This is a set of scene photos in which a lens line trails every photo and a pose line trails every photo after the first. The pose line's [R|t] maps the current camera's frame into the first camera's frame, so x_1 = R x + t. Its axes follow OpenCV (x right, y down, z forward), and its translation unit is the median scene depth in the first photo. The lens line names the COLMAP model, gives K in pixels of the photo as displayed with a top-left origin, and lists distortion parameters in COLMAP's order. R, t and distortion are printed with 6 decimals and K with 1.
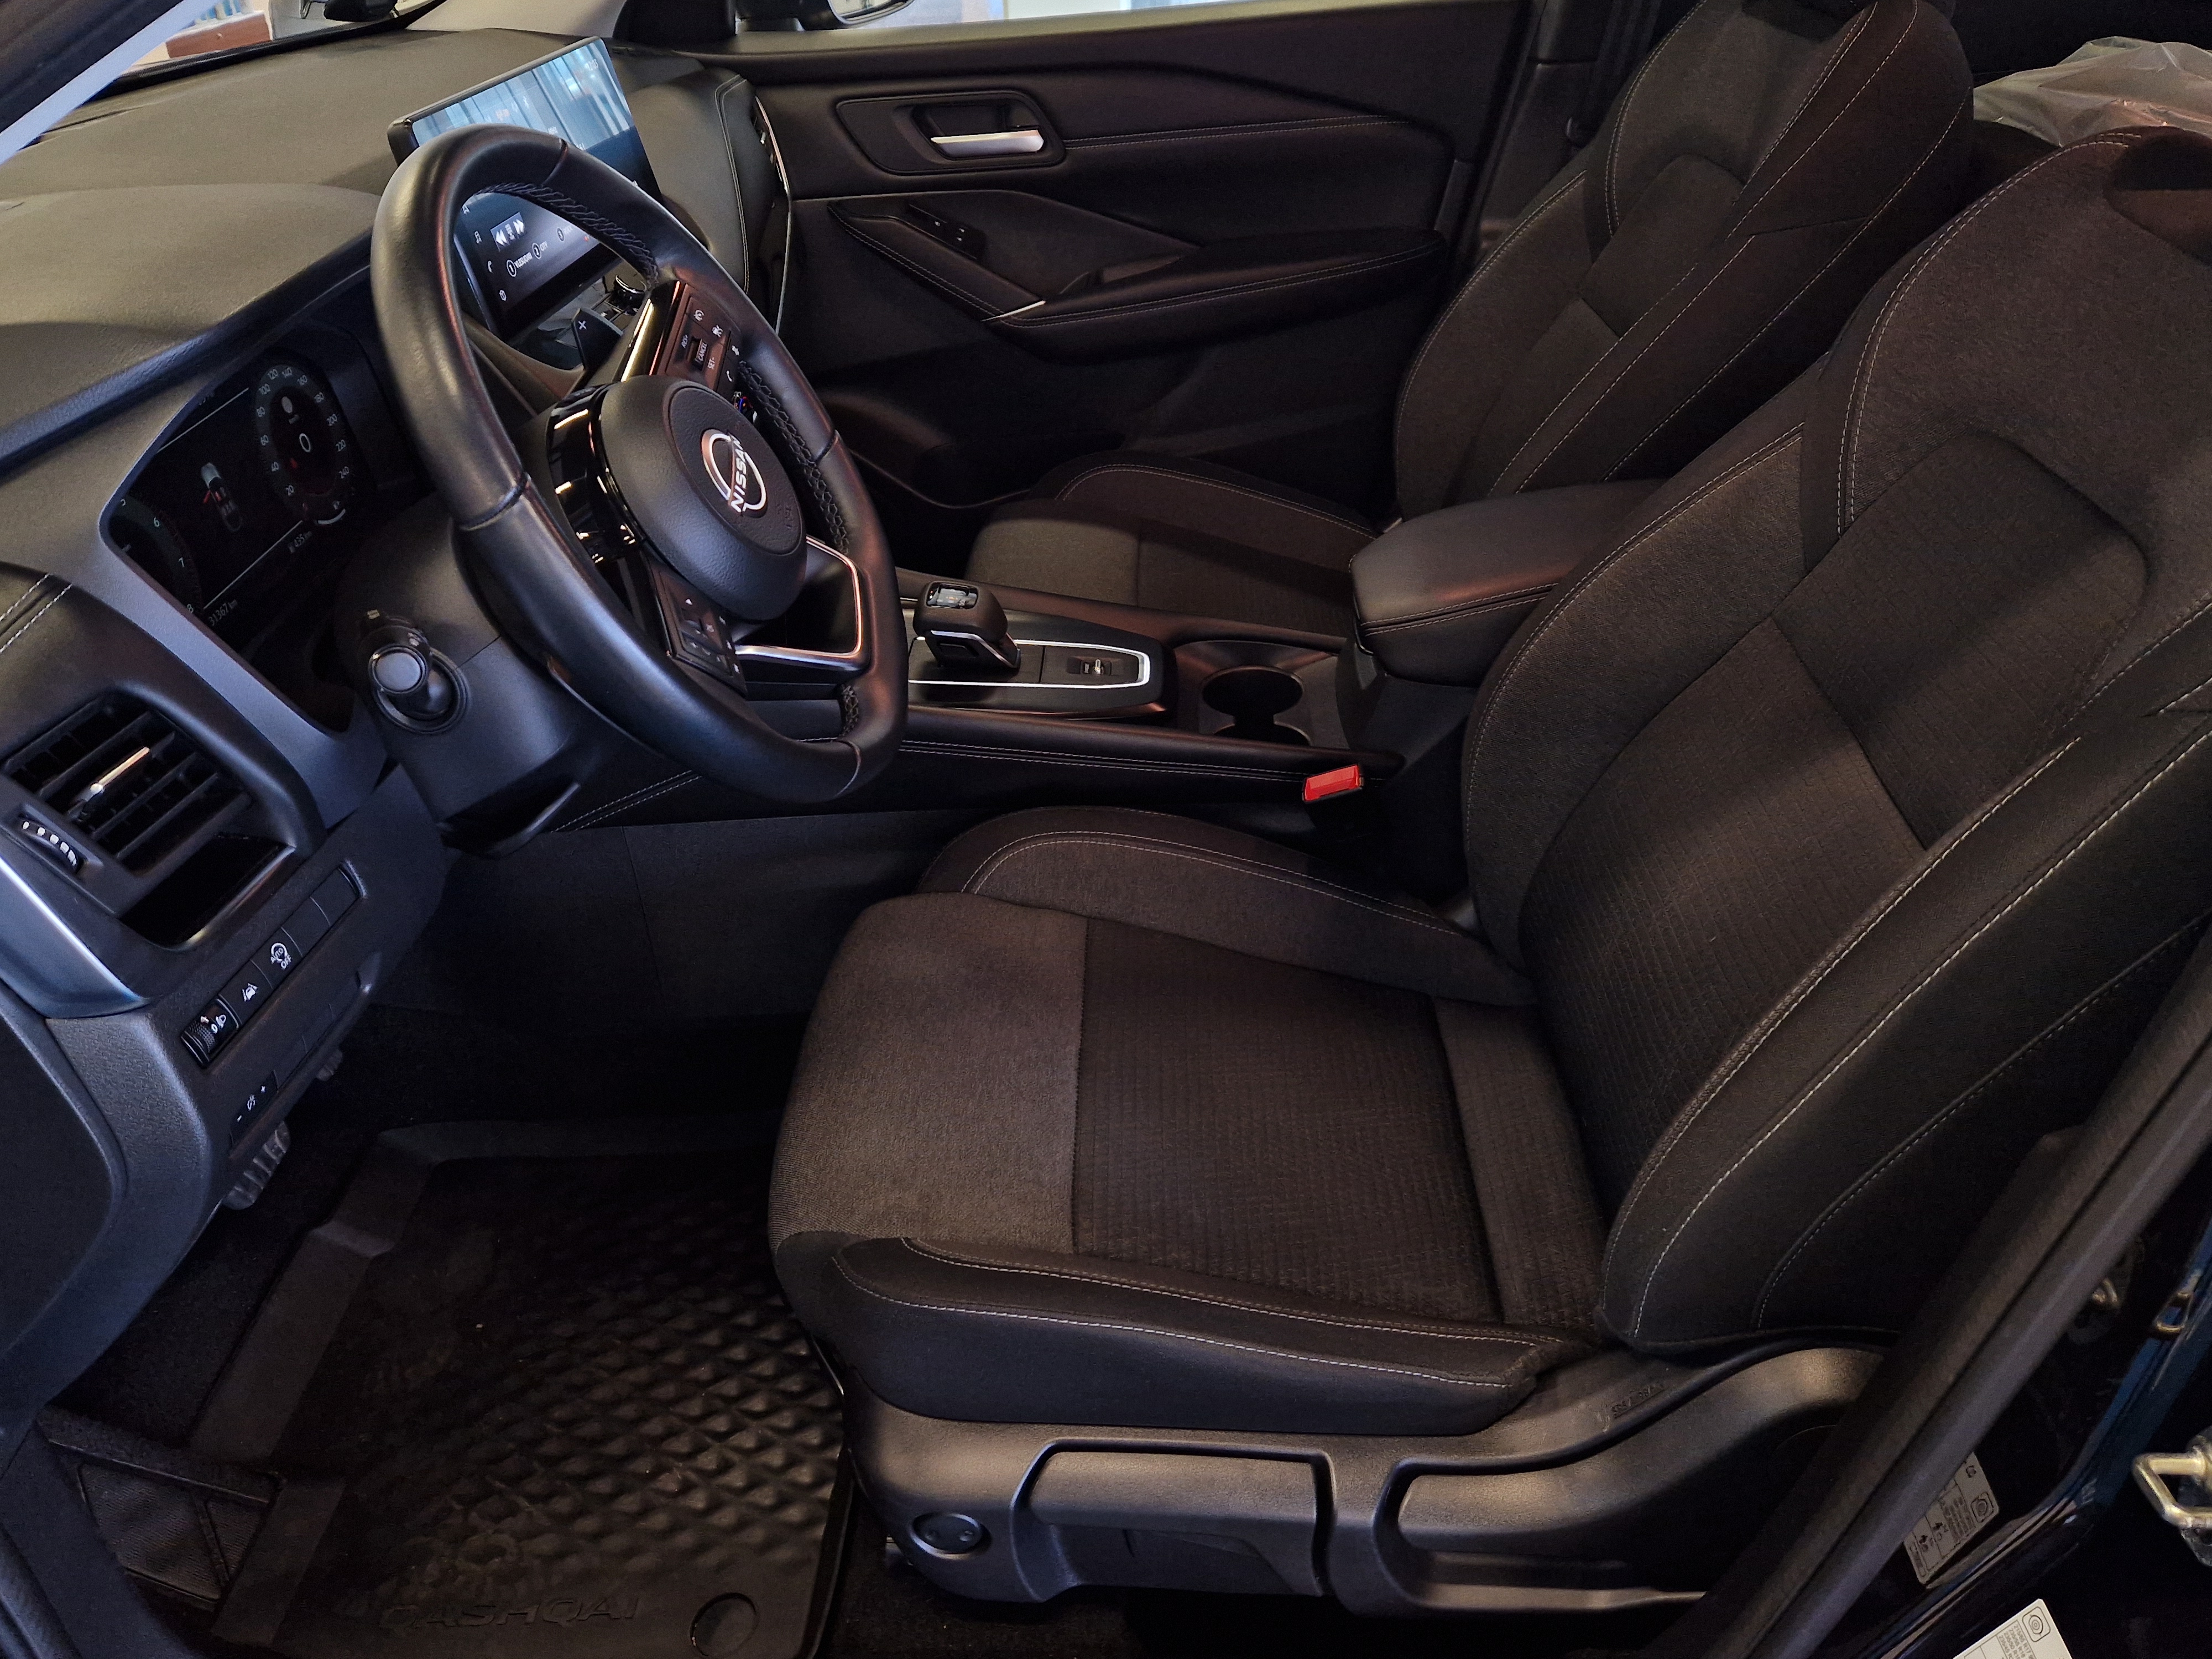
lens RADIAL K [[1654.0, 0, 1106.0], [0, 1654.0, 828.9], [0, 0, 1]] dist [0.090896, -0.113402]
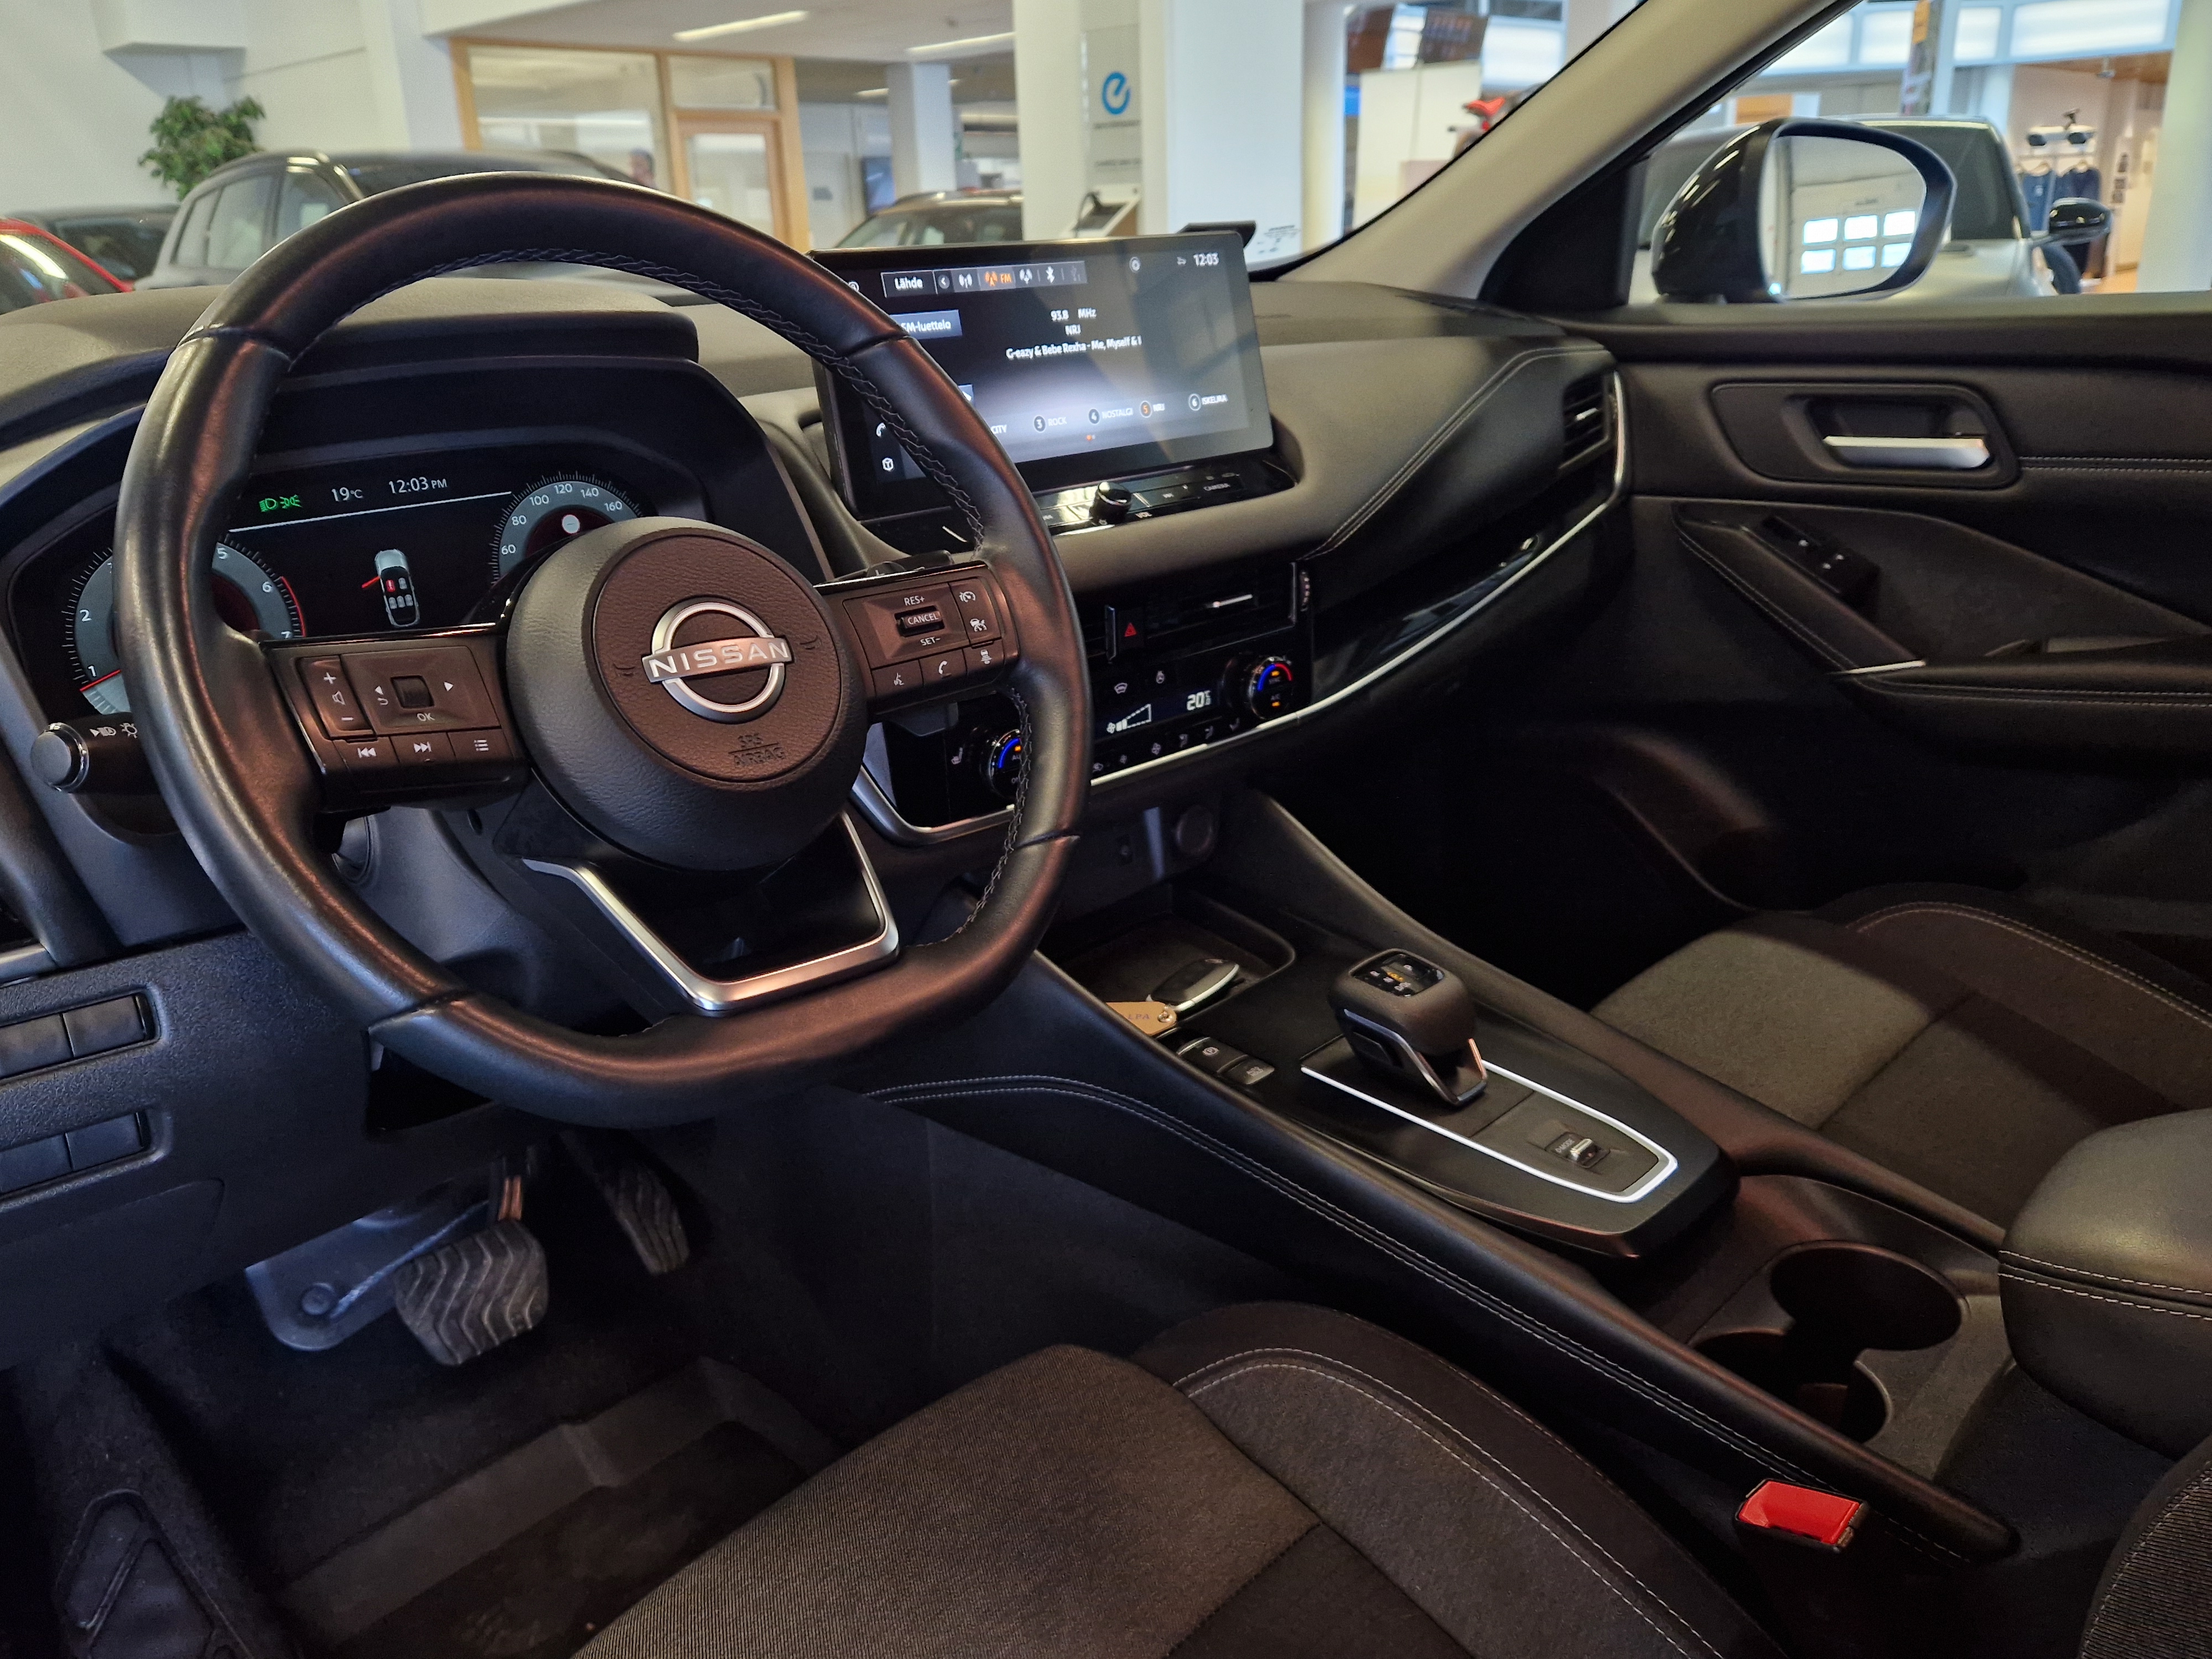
lens RADIAL K [[1654.0, 0, 1106.0], [0, 1654.0, 828.9], [0, 0, 1]] dist [0.090896, -0.113402]
pose [[0.728708, 0.237511, -0.642319, 0.239717], [-0.365677, 0.927975, -0.071720, -0.098983], [0.579021, 0.287144, 0.763074, 0.371166]]
